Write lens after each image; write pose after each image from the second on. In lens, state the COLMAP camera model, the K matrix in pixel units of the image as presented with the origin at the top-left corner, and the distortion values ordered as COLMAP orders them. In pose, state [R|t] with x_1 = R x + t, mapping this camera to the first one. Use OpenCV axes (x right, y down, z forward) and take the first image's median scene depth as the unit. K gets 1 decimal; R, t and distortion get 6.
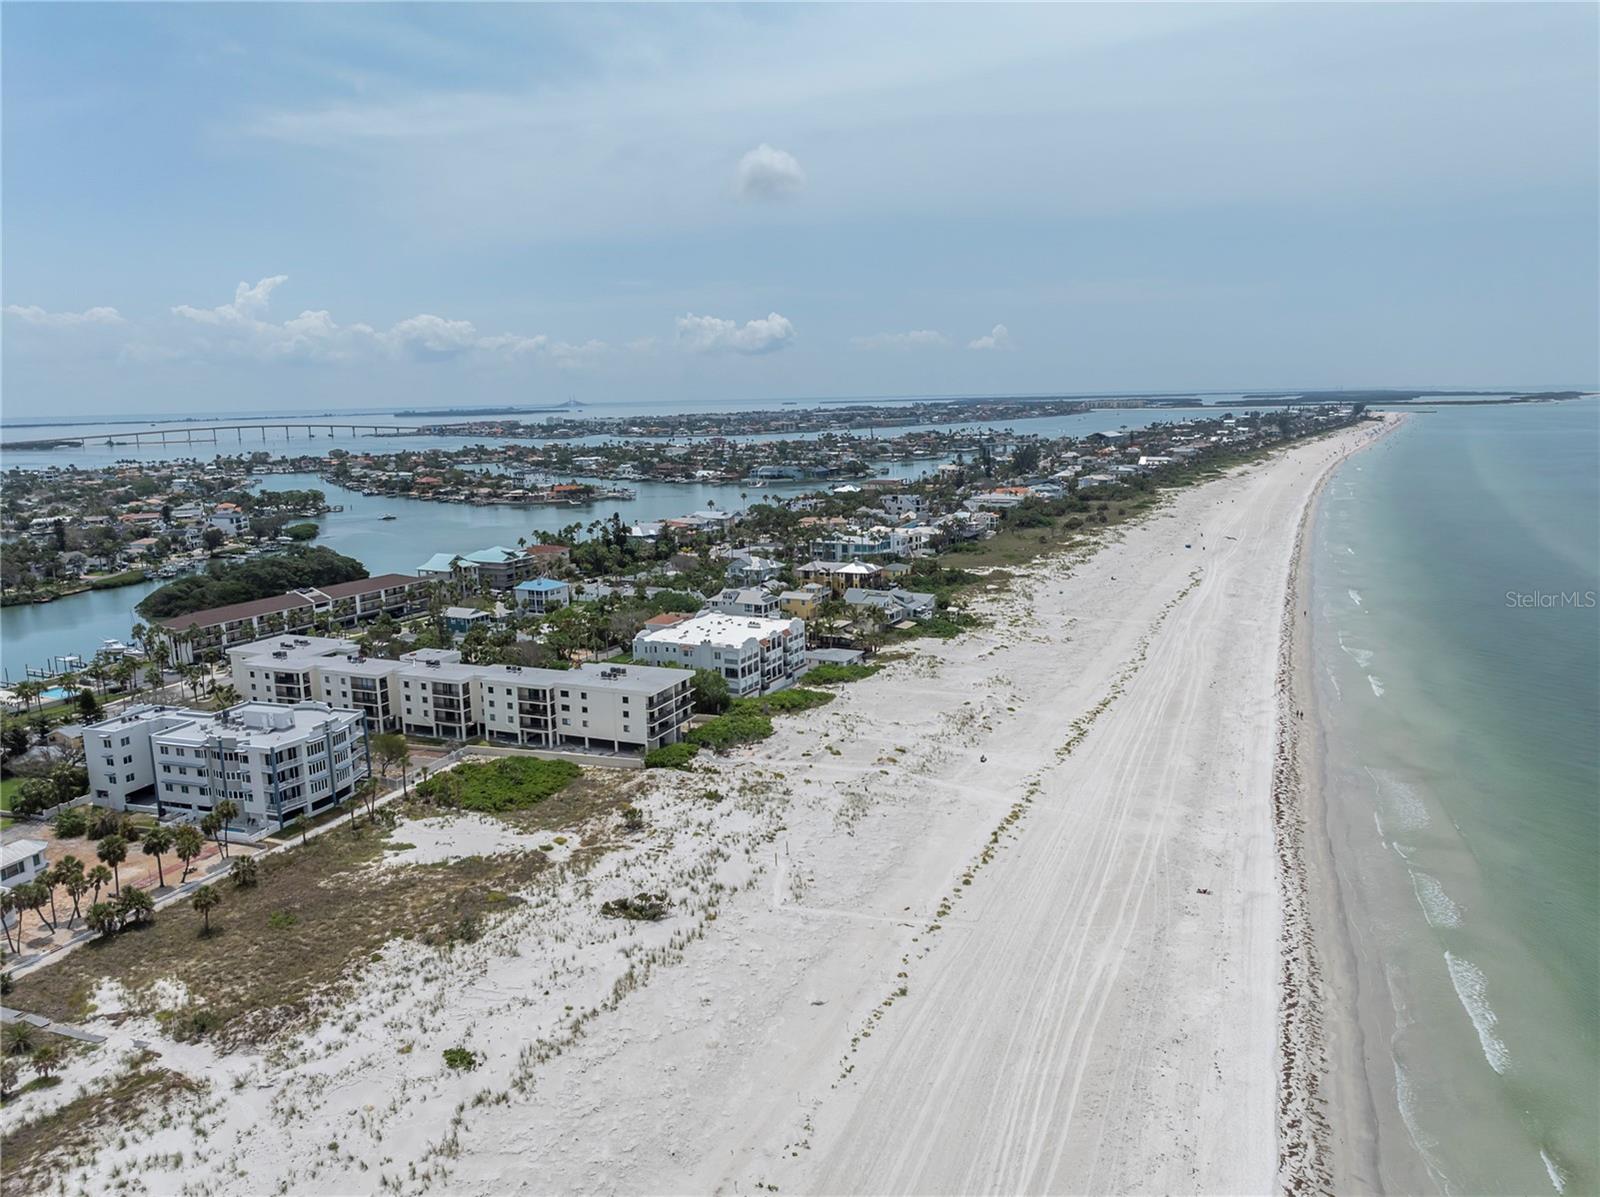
lens RADIAL K [[1119.4, 0, 803.5], [0, 1119.4, 589.8], [0, 0, 1]] dist [-0.025833, 0.006315]
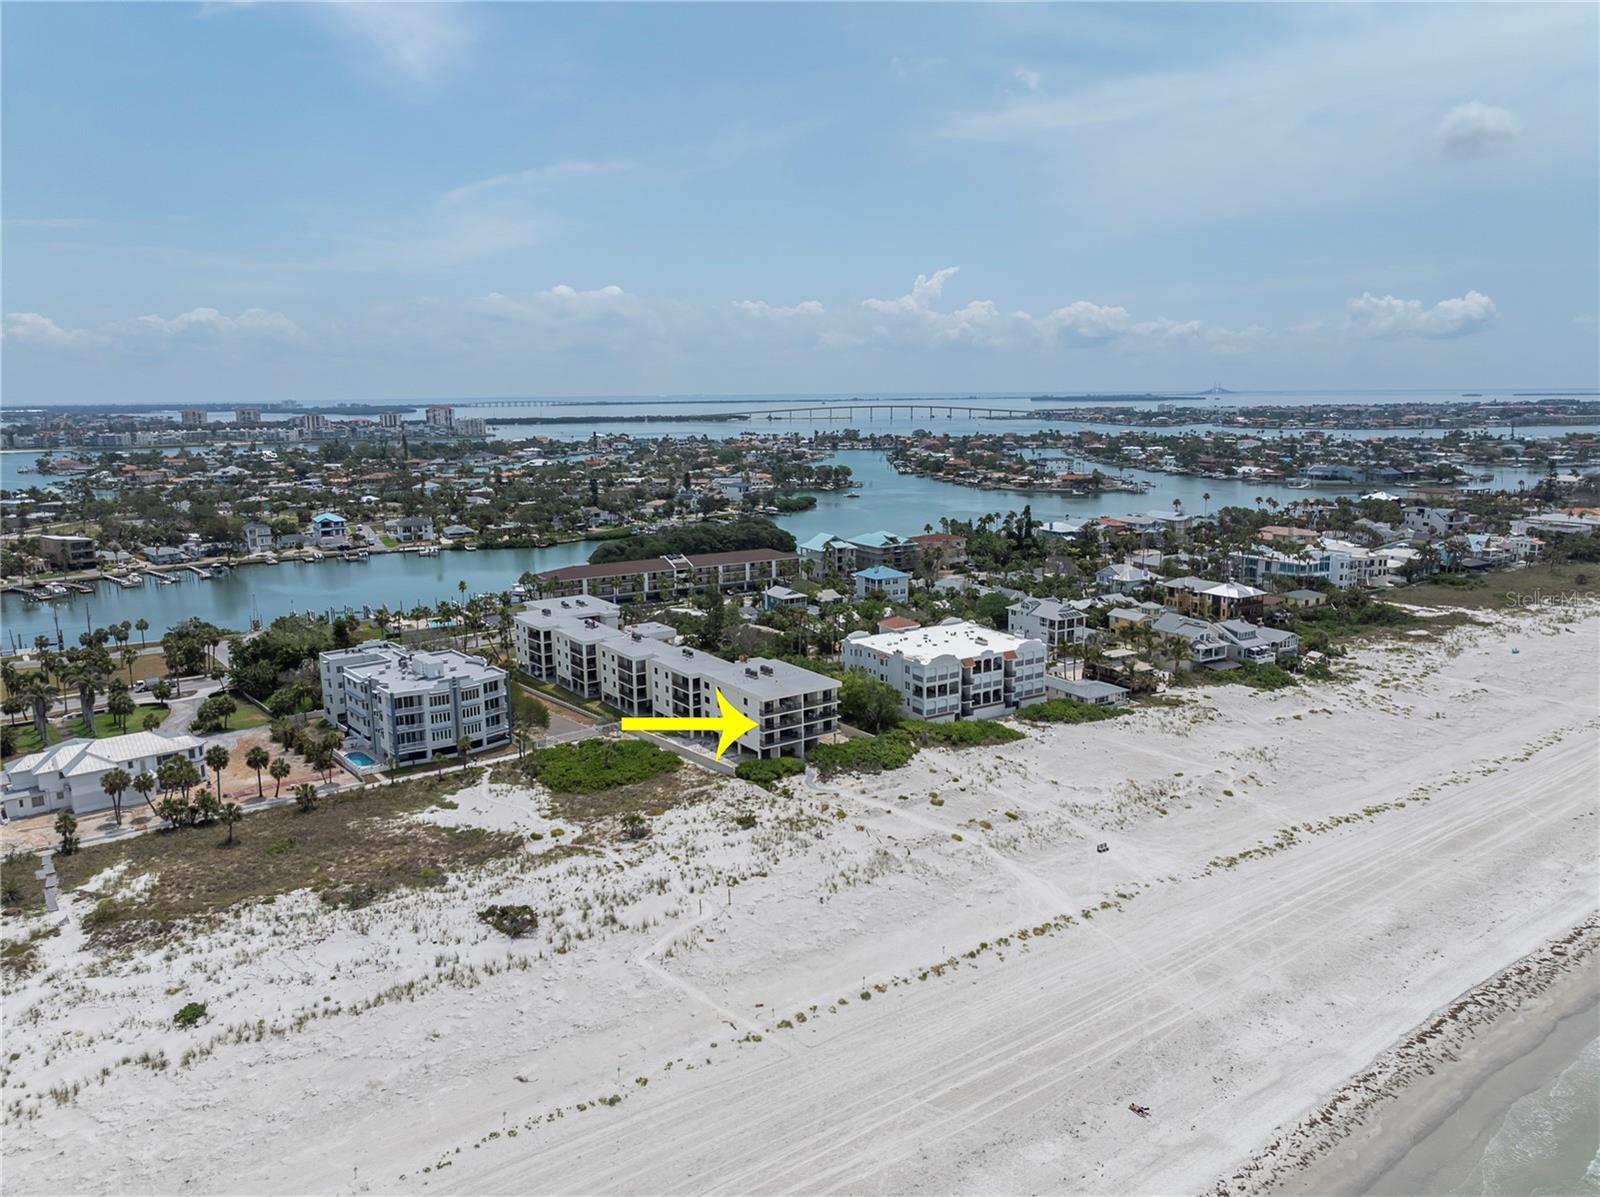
lens RADIAL K [[1119.4, 0, 803.5], [0, 1119.4, 589.8], [0, 0, 1]] dist [-0.025833, 0.006315]
pose [[0.849051, 0.105248, -0.517721, 0.363446], [-0.098885, 0.994296, 0.039964, -0.037702], [0.518974, 0.017264, 0.854616, 0.222466]]
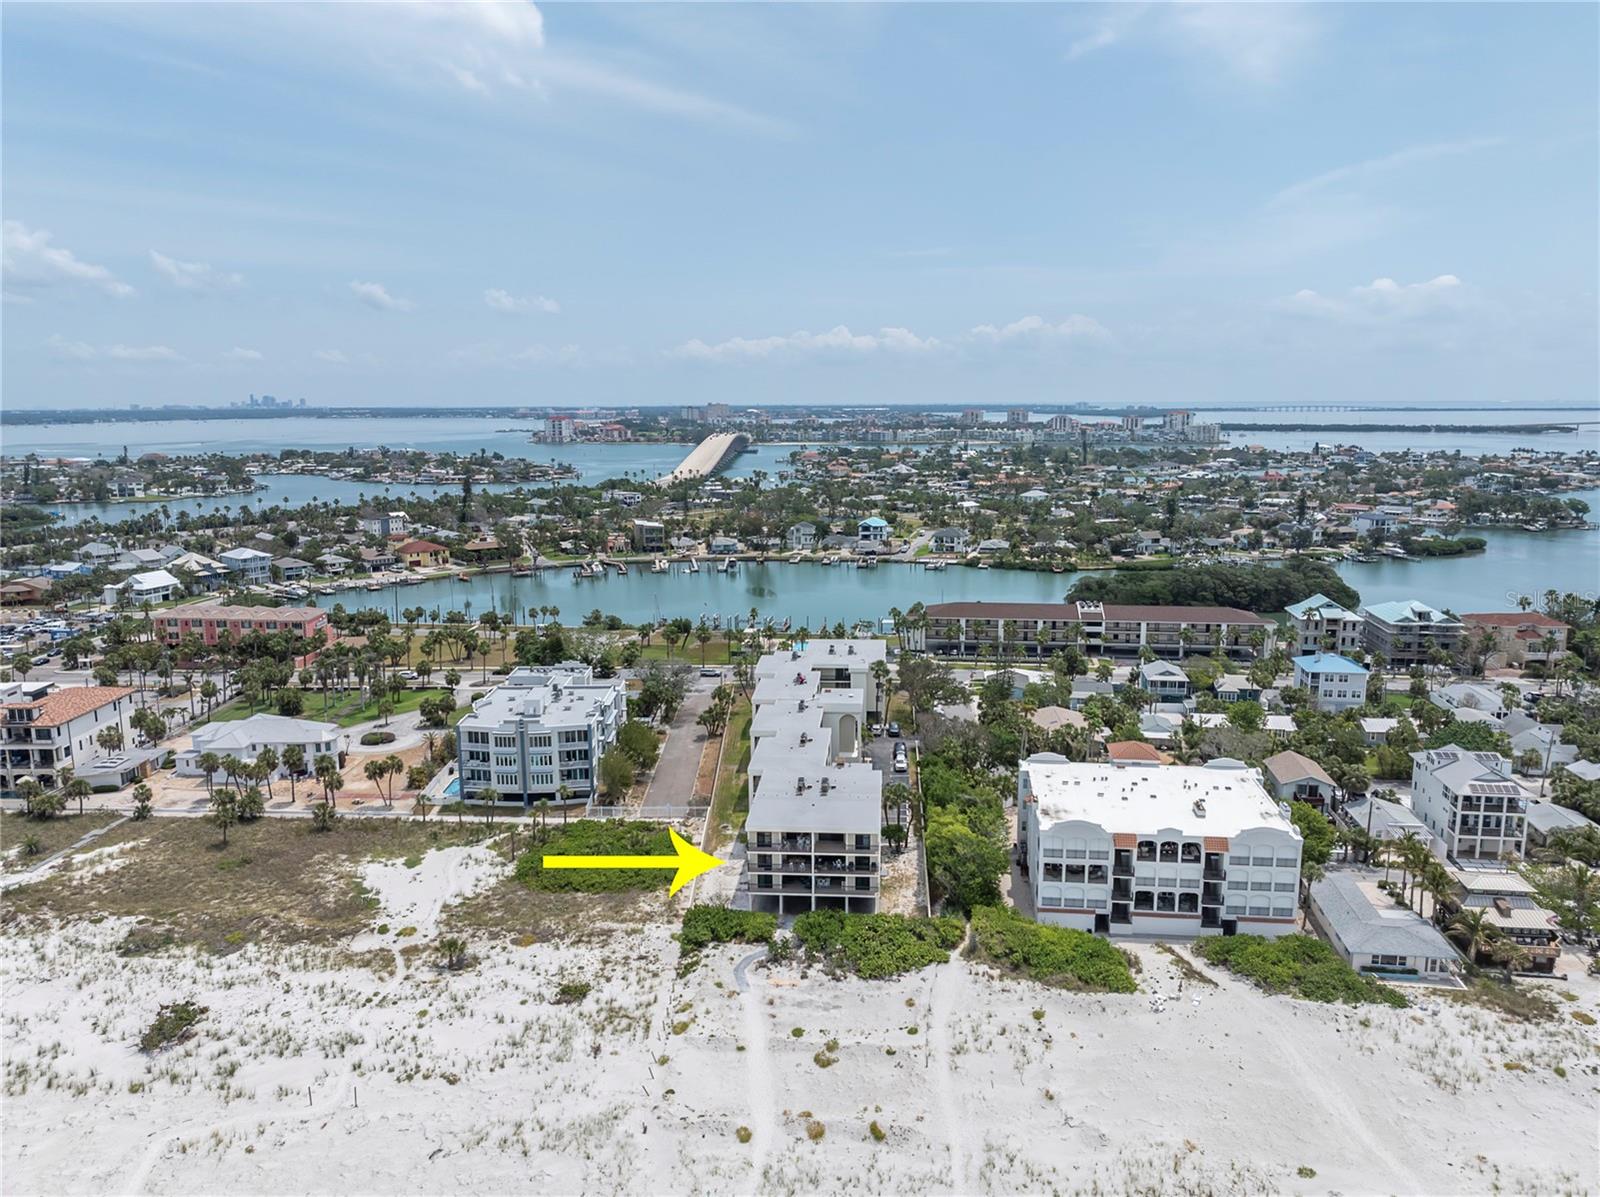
lens RADIAL K [[1119.4, 0, 803.5], [0, 1119.4, 589.8], [0, 0, 1]] dist [-0.025833, 0.006315]
pose [[0.323758, 0.176439, -0.929543, 0.483210], [-0.162186, 0.978266, 0.129198, -0.142299], [0.932135, 0.108930, 0.345337, 0.780873]]
